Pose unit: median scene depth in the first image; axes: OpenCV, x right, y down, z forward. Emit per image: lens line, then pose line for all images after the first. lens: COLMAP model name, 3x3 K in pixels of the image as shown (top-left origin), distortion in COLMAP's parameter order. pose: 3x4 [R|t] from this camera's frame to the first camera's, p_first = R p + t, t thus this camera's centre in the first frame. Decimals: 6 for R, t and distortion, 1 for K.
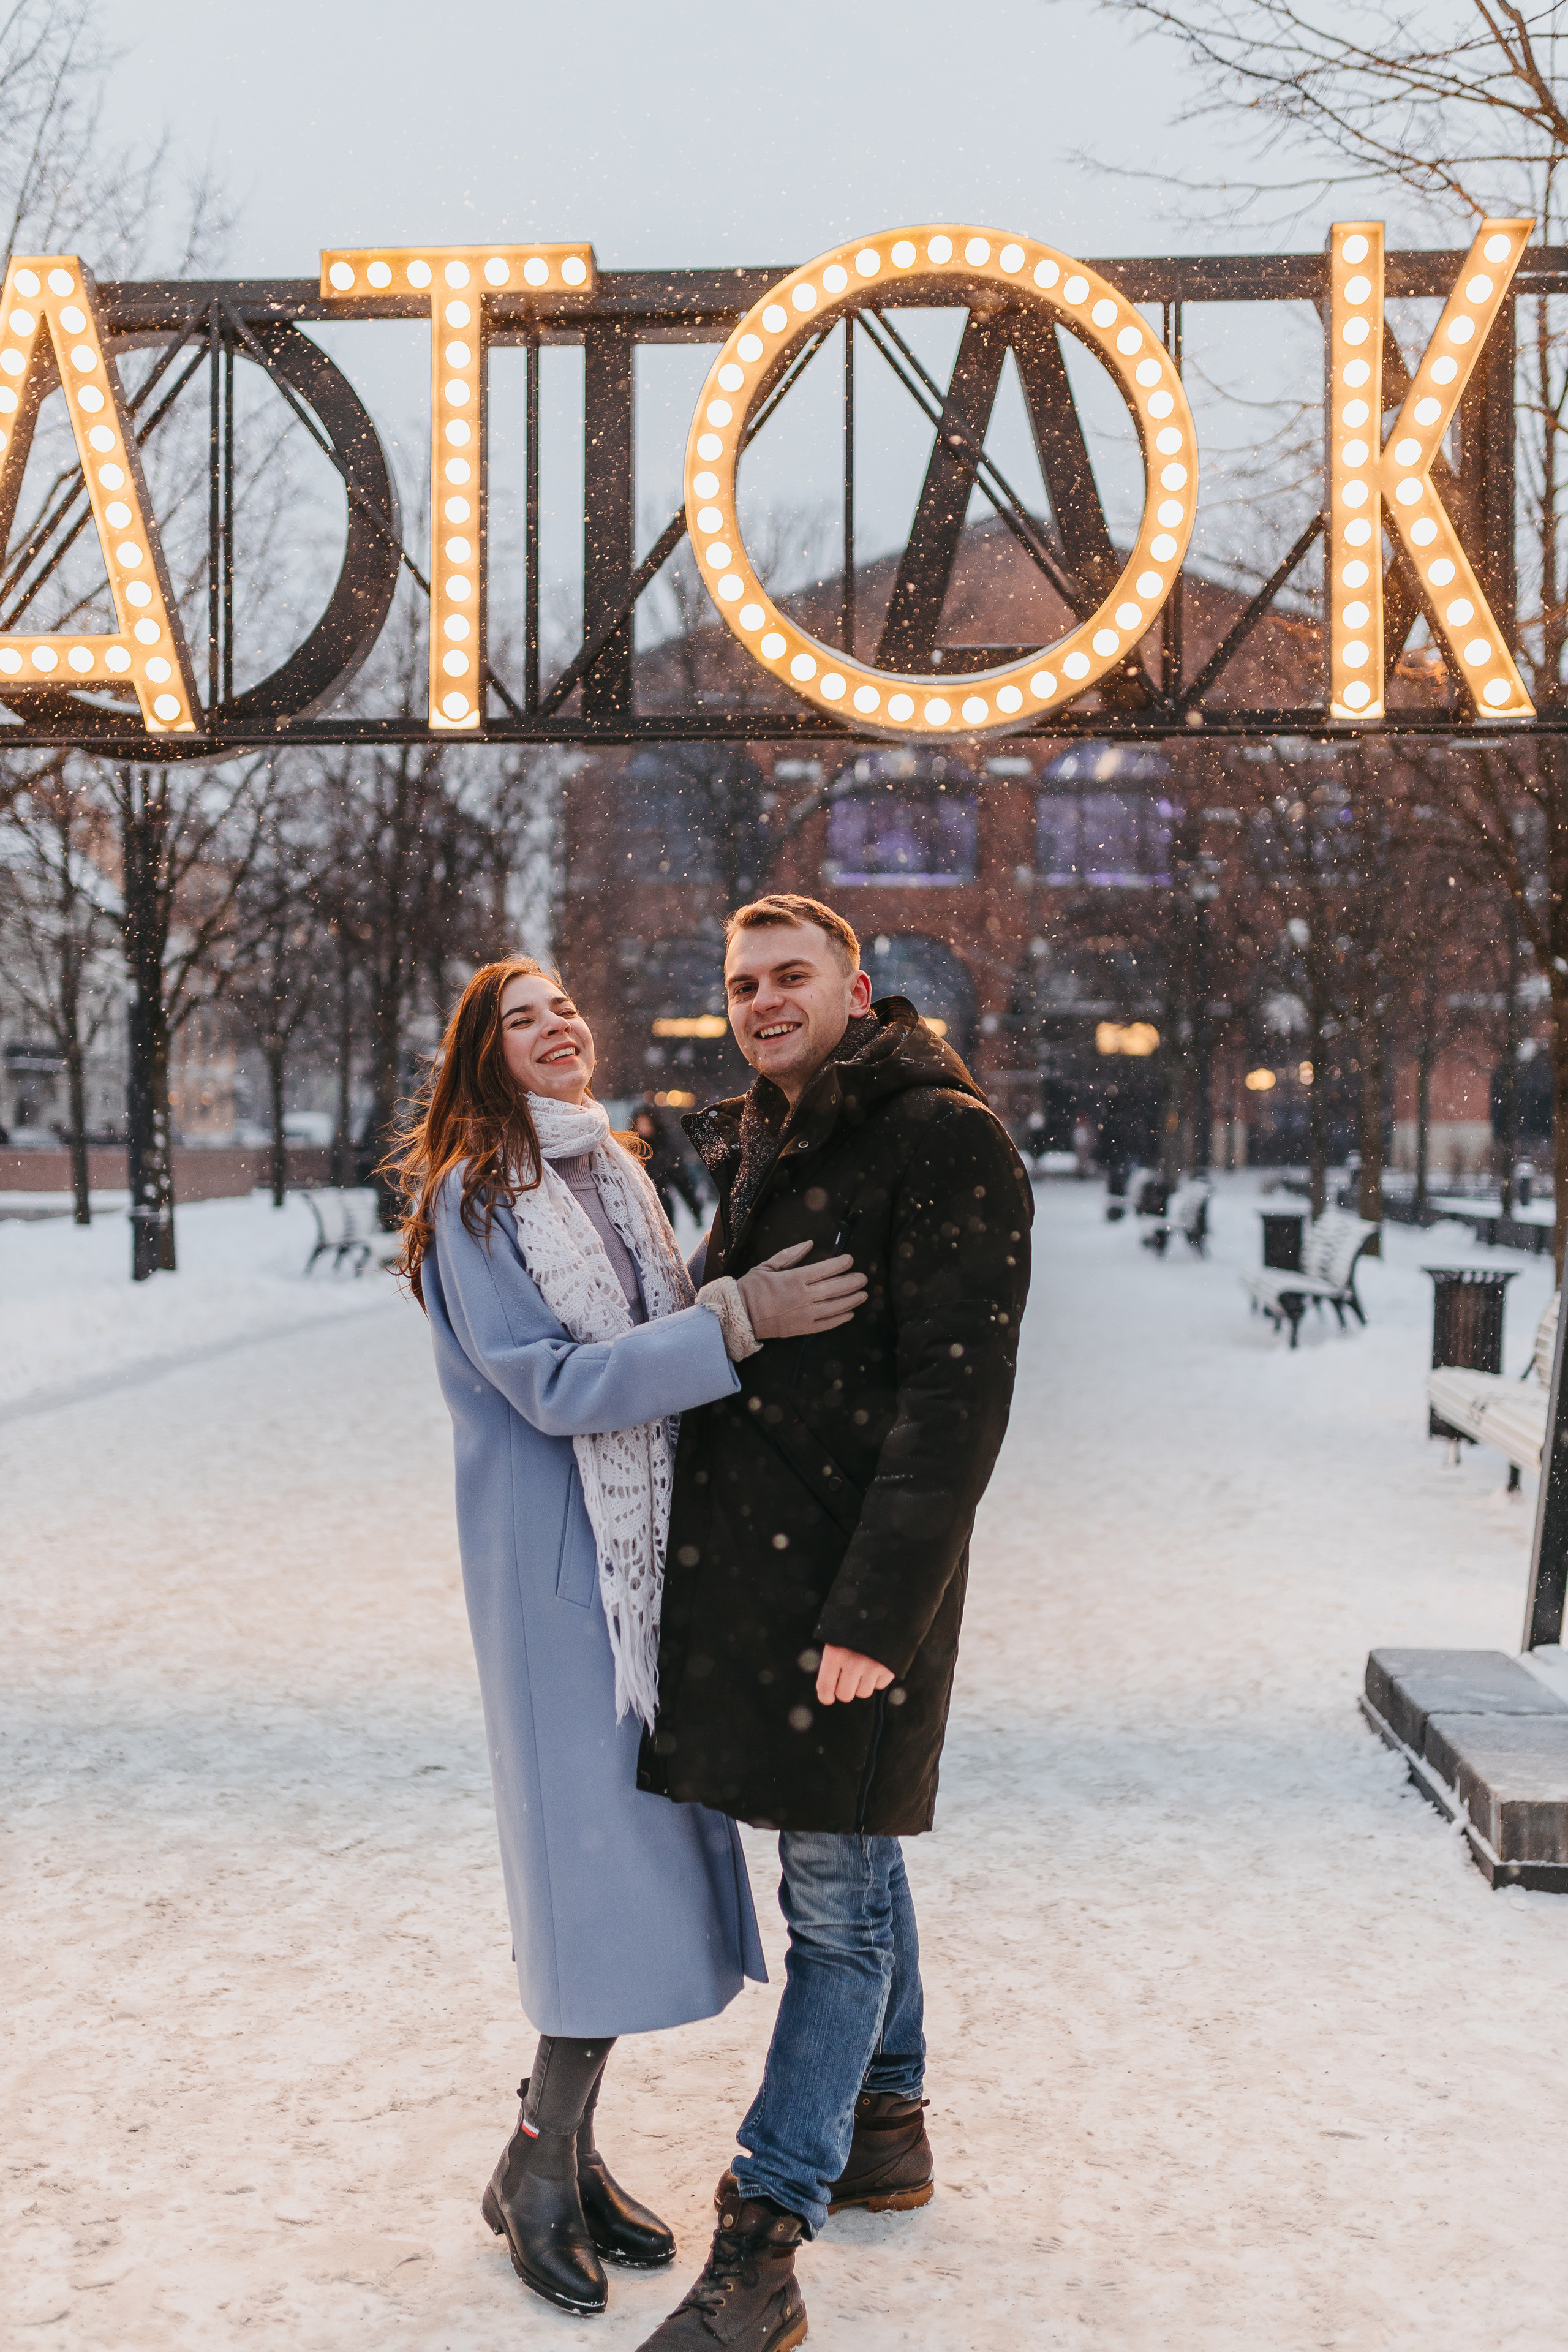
lens RADIAL K [[2240.1, 0, 800.8], [0, 2240.1, 1180.1], [0, 0, 1]] dist [0.010148, 0.000000]
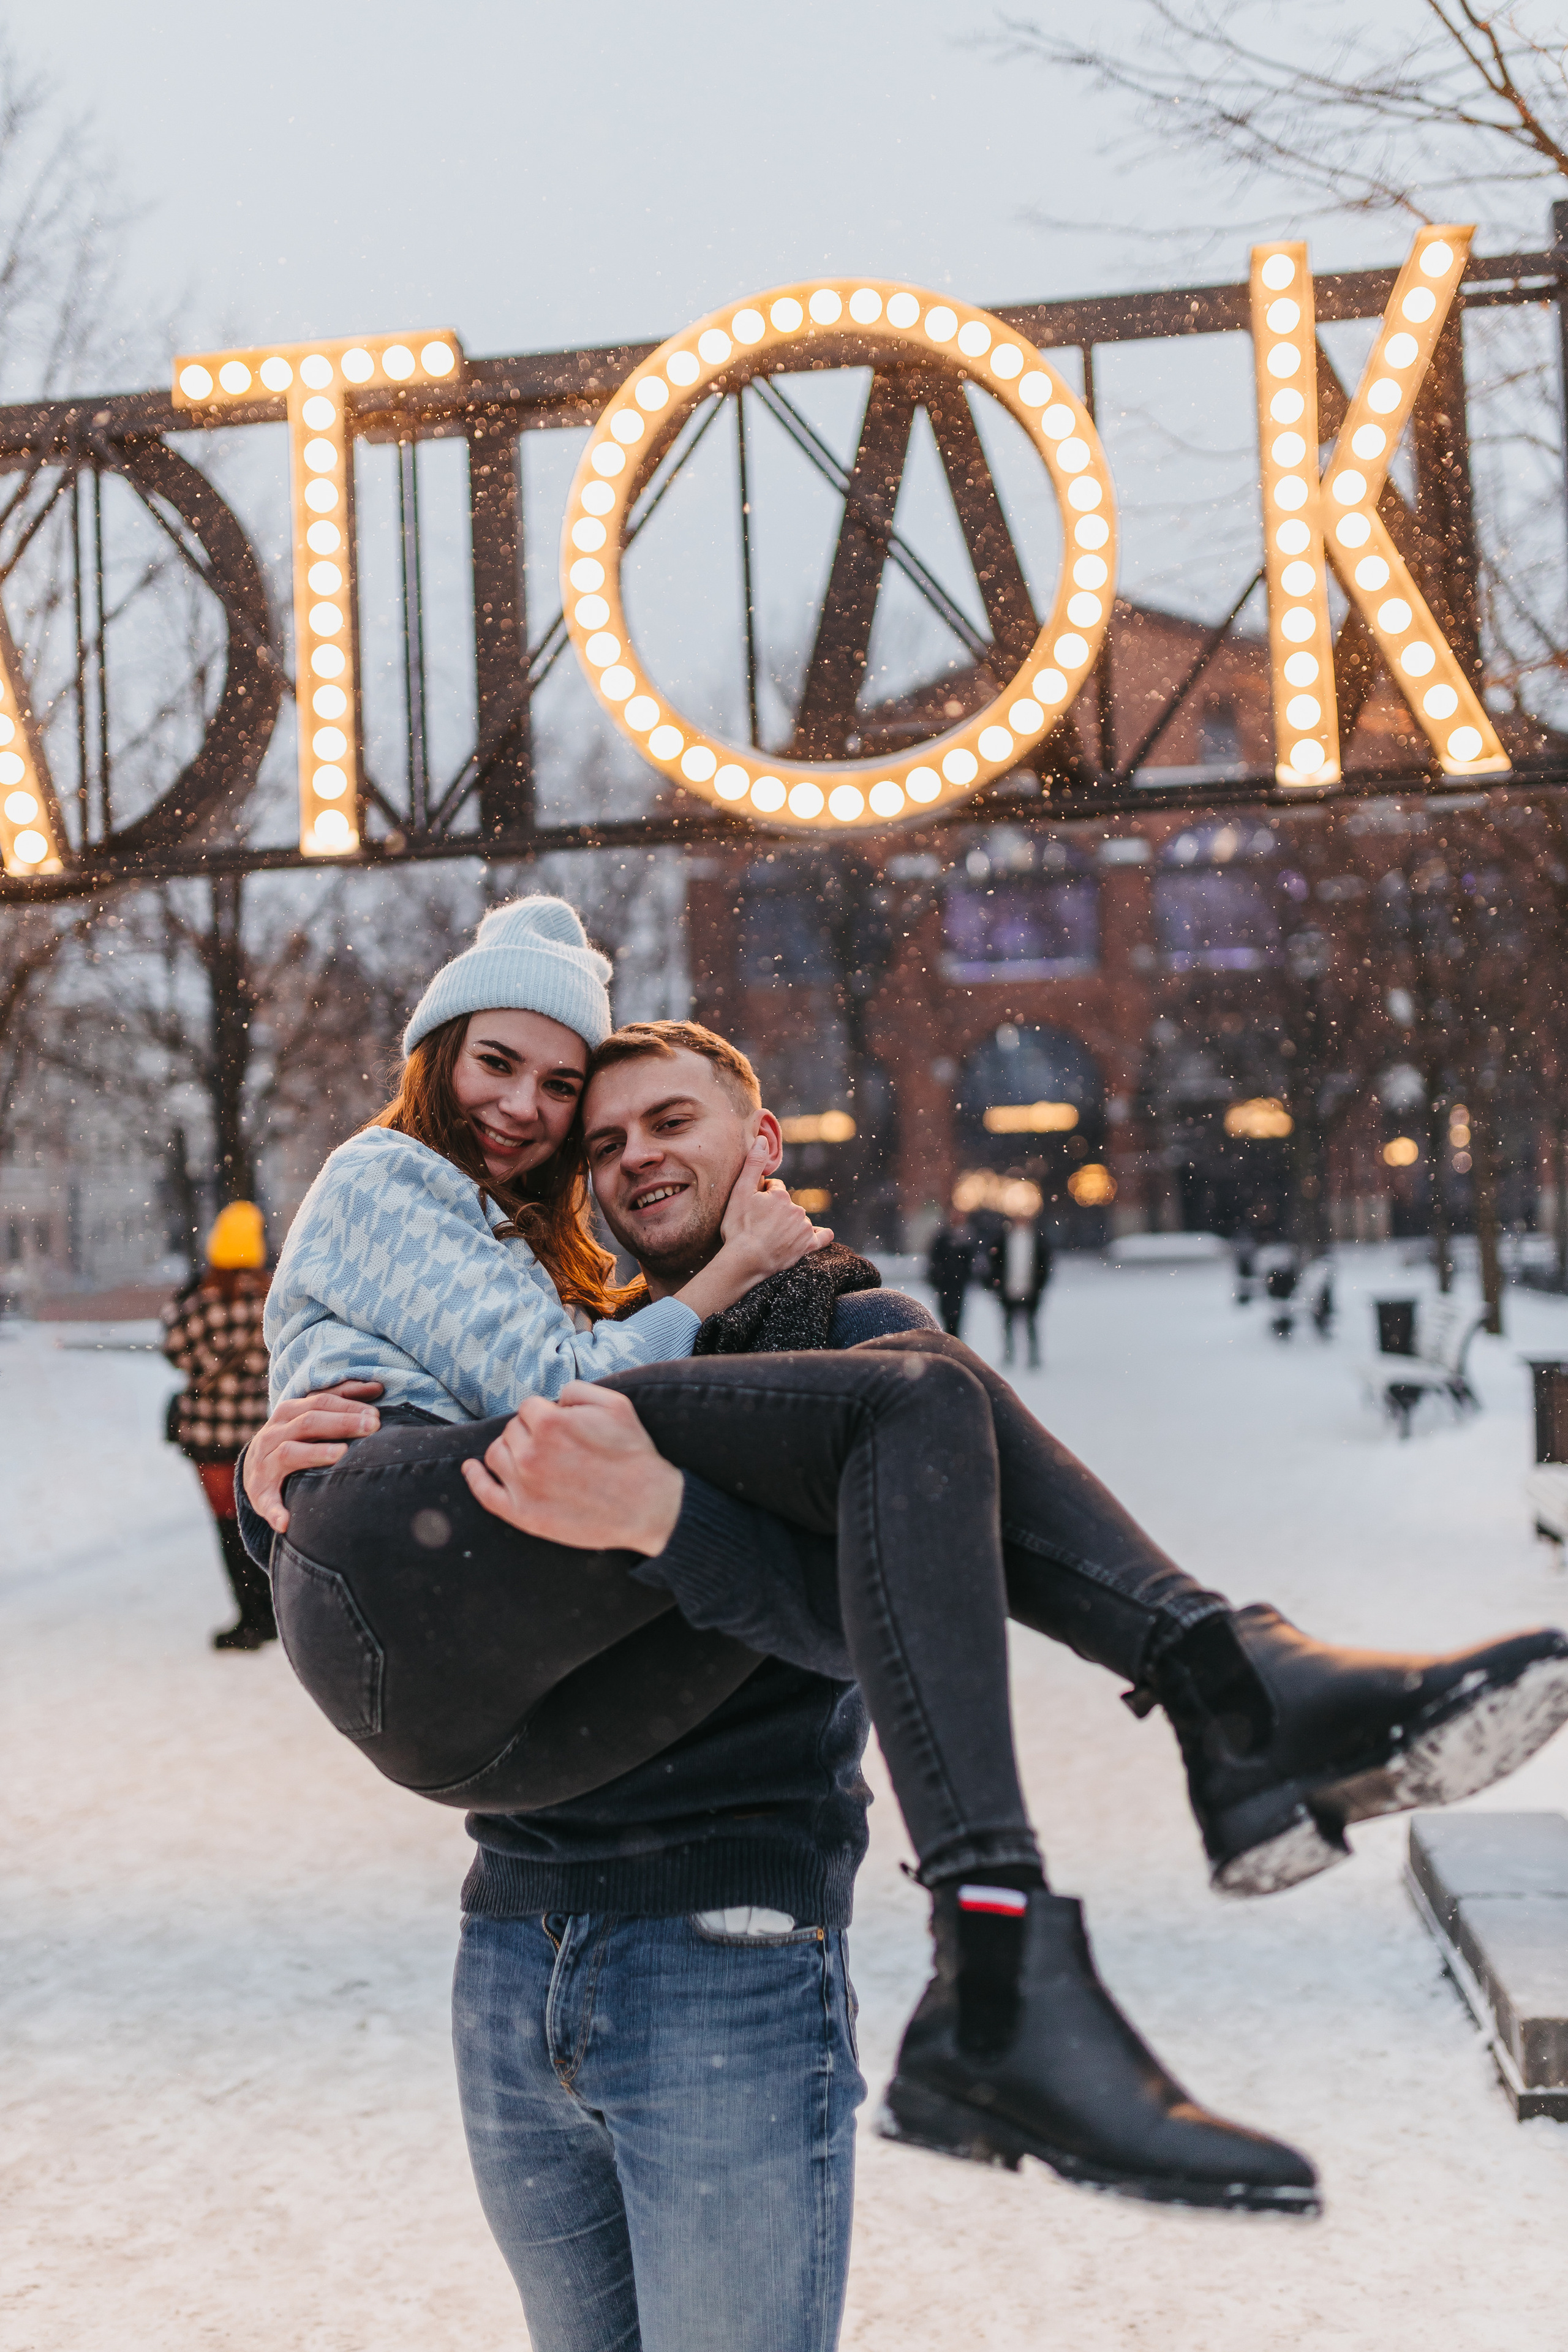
lens RADIAL K [[2240.1, 0, 799.0], [0, 2240.1, 1166.5], [0, 0, 1]] dist [0.010148, 0.000000]
pose [[0.996688, -0.048099, -0.065568, 0.092919], [0.044863, 0.997743, -0.049969, -0.015480], [0.067824, 0.046862, 0.996596, 0.092697]]
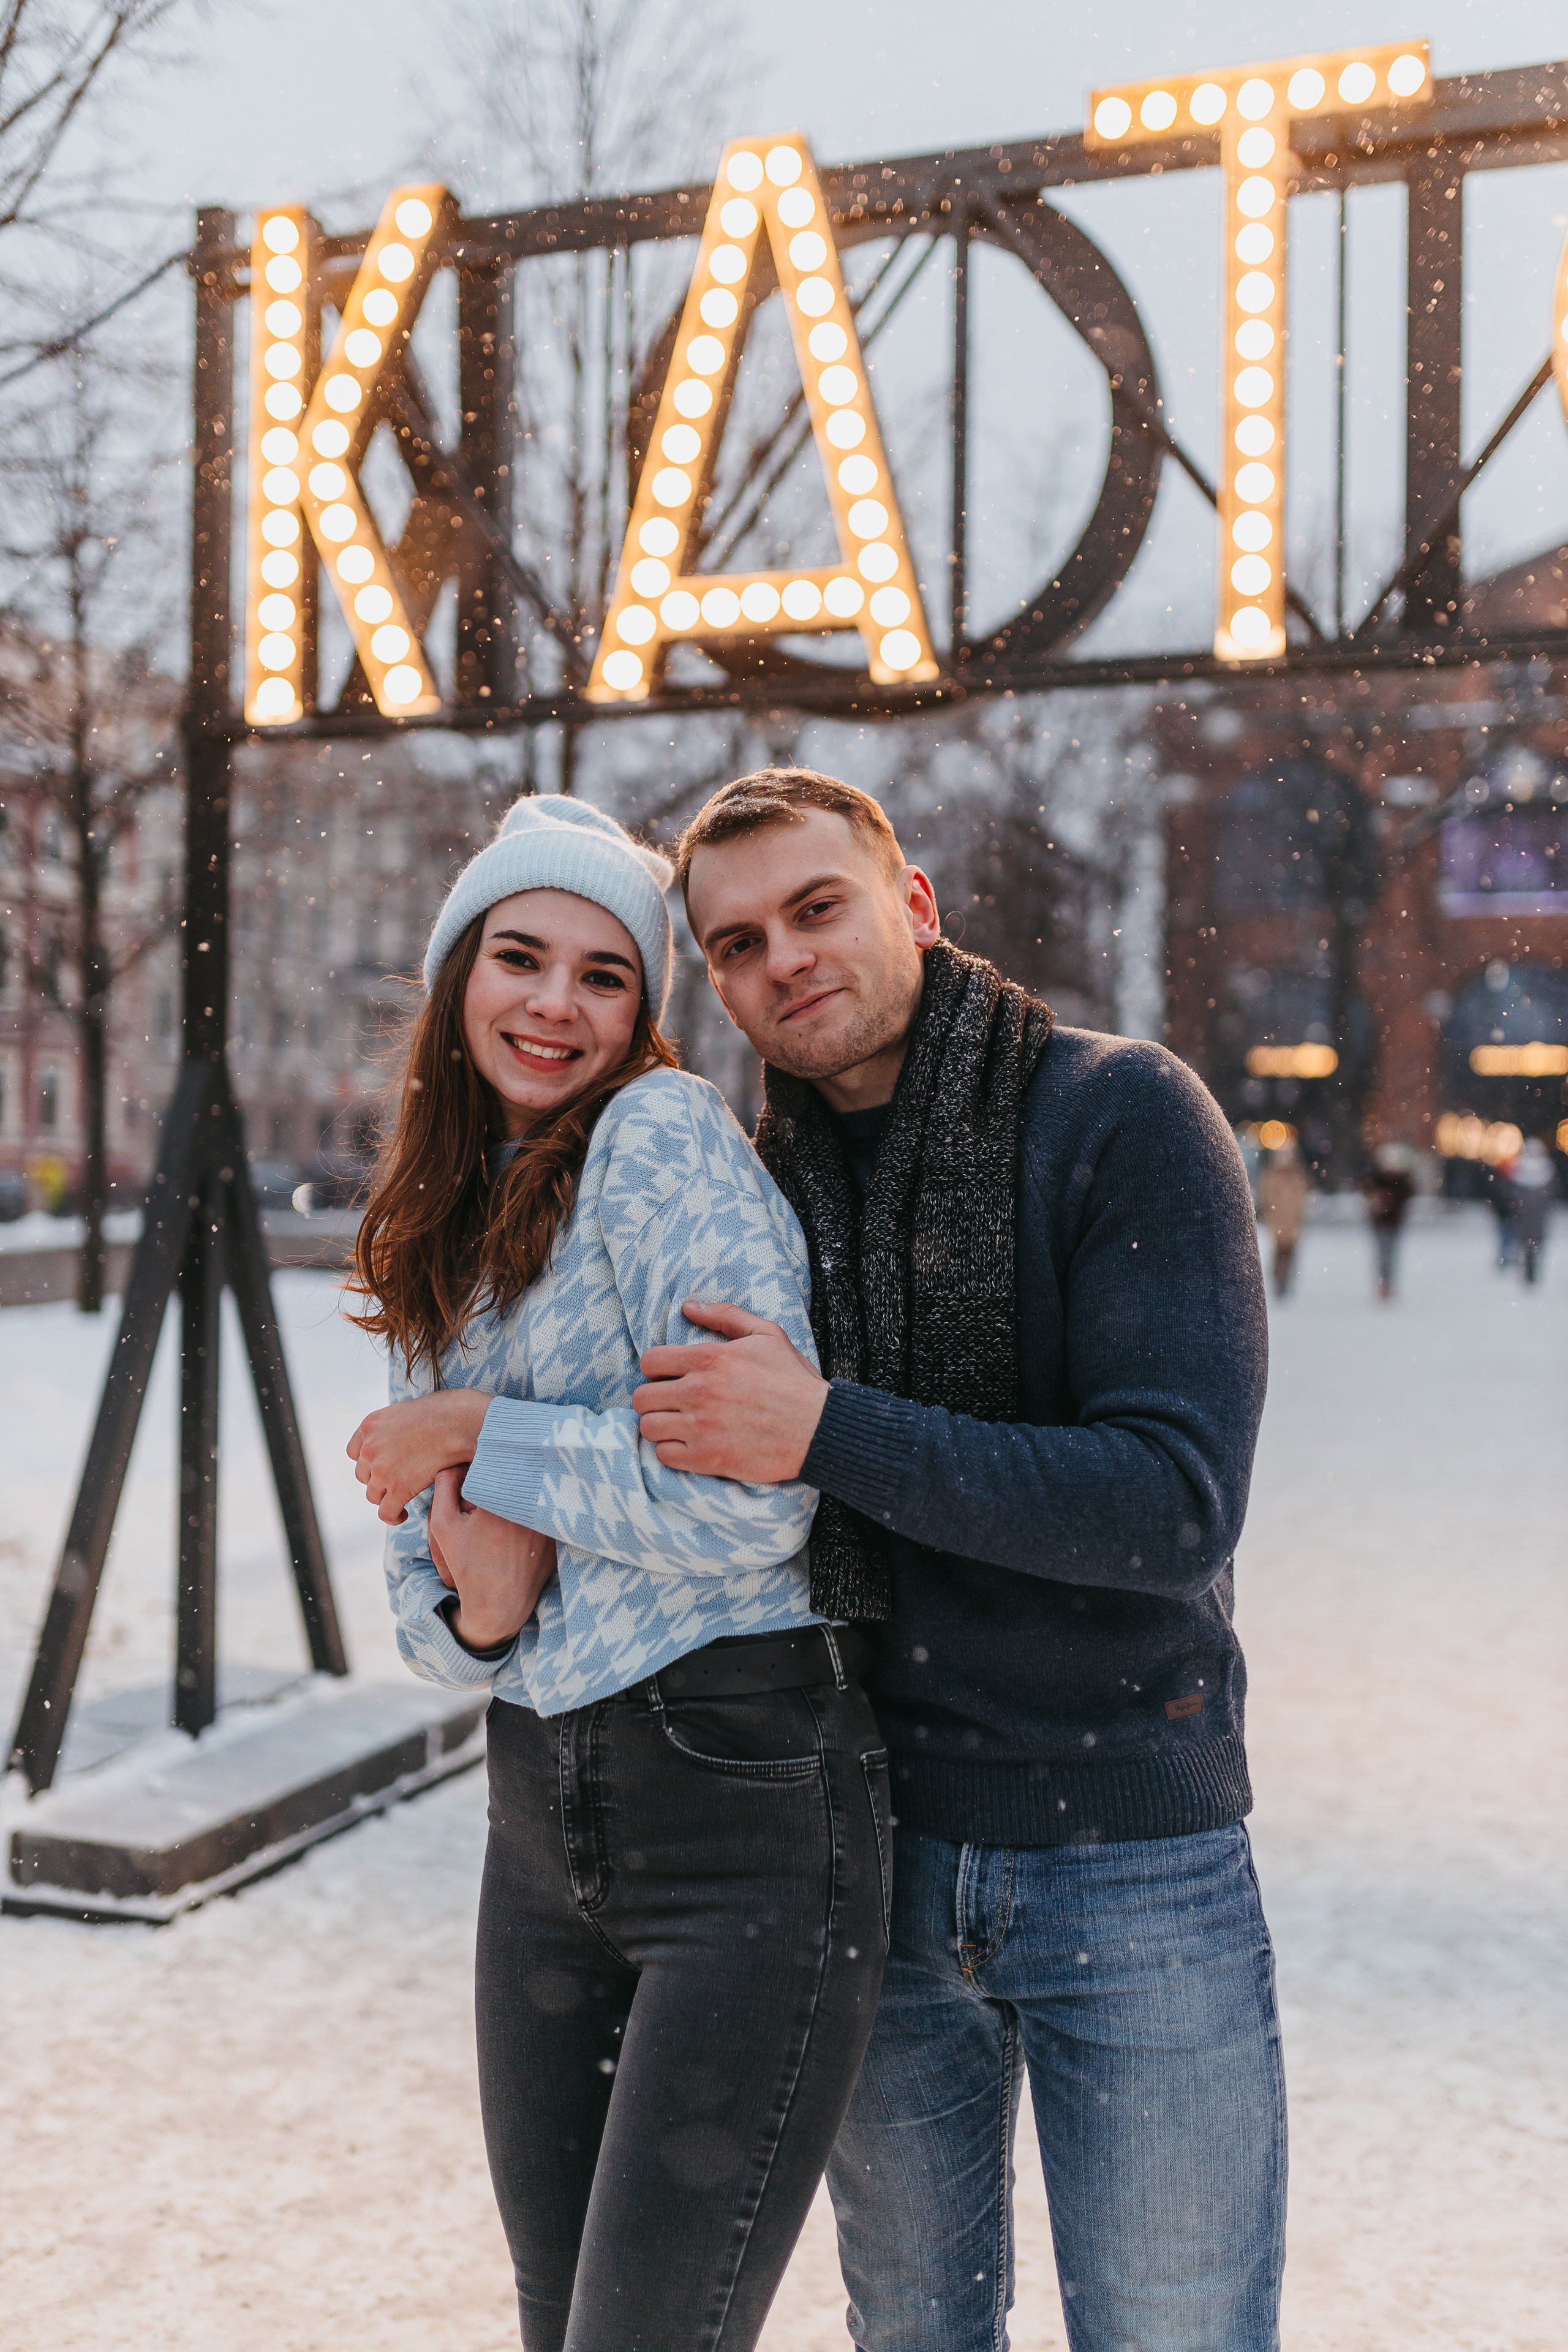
lens RADIAL K [[2240.1, 0, 801.0], [0, 2240.1, 1170.4], [0, 0, 1]] dist [0.010148, 0.000000]
pose [[0.967328, 0.004198, -0.253495, -0.103254], [-0.009578, 0.999754, -0.019992, 0.002672], [0.253349, 0.021766, 0.967130, 0.176940]]
